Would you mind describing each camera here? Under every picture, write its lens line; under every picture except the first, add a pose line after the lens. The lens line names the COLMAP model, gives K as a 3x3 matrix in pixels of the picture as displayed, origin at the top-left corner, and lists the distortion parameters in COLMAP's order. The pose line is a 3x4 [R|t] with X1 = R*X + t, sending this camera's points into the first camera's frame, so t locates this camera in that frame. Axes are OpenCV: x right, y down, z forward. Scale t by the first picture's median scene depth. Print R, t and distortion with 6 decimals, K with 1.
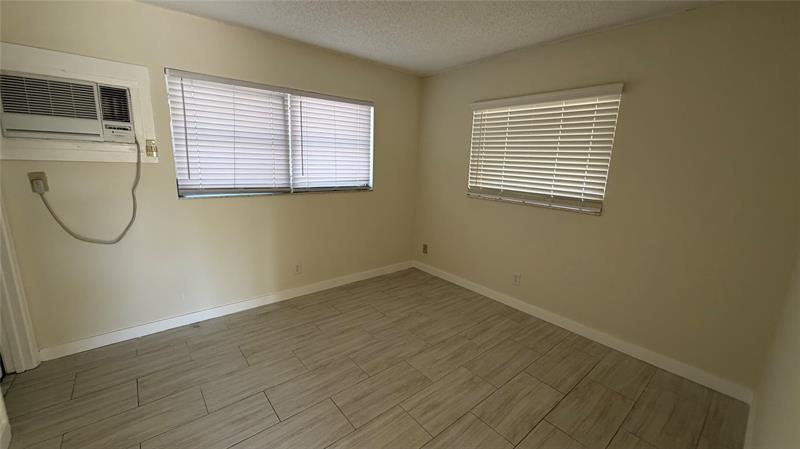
lens RADIAL K [[317.5, 0, 398.7], [0, 317.5, 224.0], [0, 0, 1]] dist [-0.002302, 0.000763]
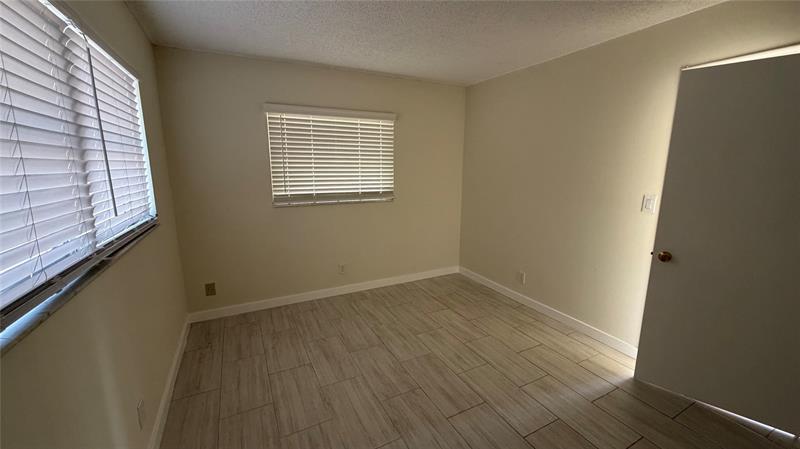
lens RADIAL K [[317.5, 0, 398.8], [0, 317.5, 224.8], [0, 0, 1]] dist [-0.002302, 0.000763]
pose [[0.217727, -0.213670, 0.952334, -0.695548], [0.203299, 0.964269, 0.169868, -0.144583], [-0.954602, 0.156624, 0.253386, 0.535047]]
